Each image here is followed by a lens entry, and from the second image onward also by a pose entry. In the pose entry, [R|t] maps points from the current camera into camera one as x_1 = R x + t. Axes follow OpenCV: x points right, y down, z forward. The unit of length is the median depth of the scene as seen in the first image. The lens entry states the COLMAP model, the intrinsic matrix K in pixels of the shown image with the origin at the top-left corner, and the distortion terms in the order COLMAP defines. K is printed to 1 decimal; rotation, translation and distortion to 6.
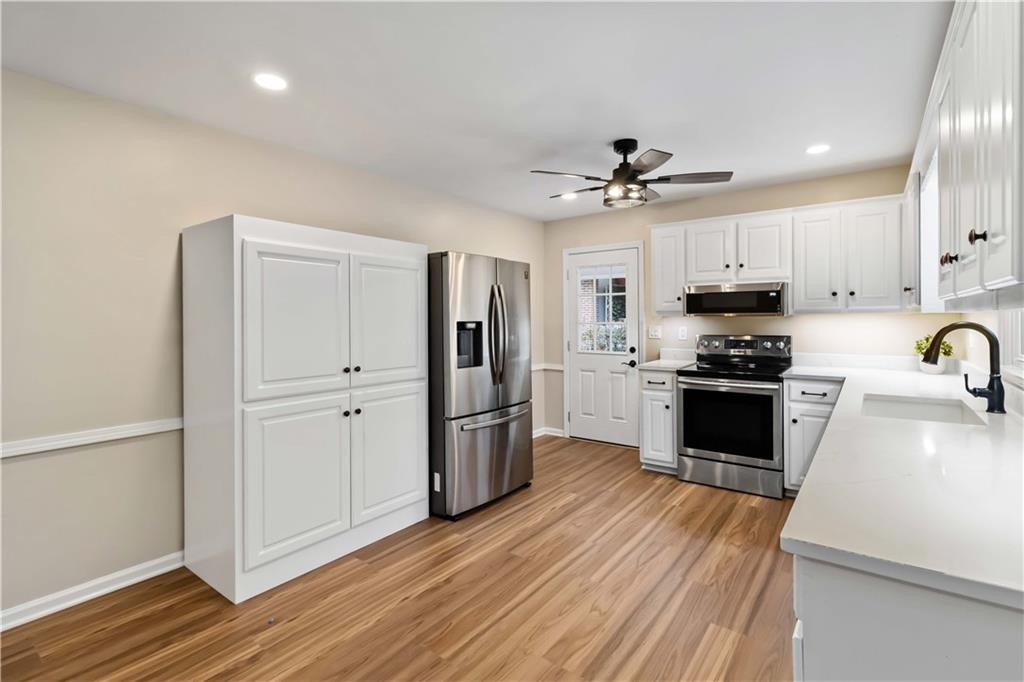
lens RADIAL K [[481.9, 0, 509.2], [0, 481.9, 317.0], [0, 0, 1]] dist [0.000951, 0.000116]
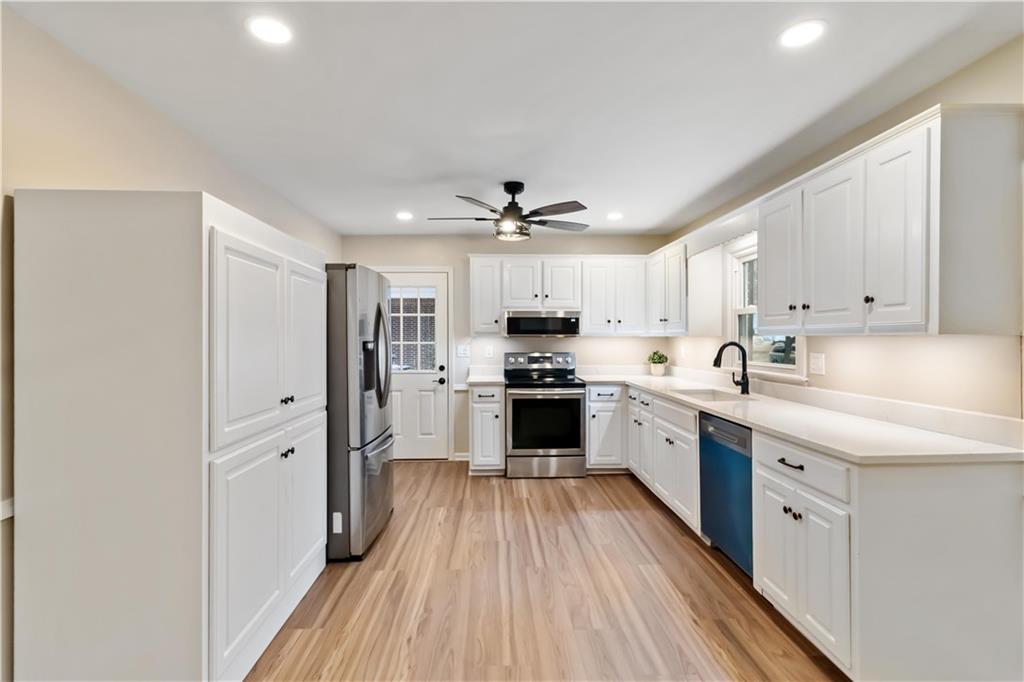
lens RADIAL K [[488.0, 0, 505.4], [0, 488.0, 334.2], [0, 0, 1]] dist [0.001916, 0.000408]
pose [[0.782561, 0.009431, 0.622502, -0.435190], [-0.005730, 0.999952, -0.007947, 0.001907], [-0.622547, 0.002652, 0.782578, 0.097744]]
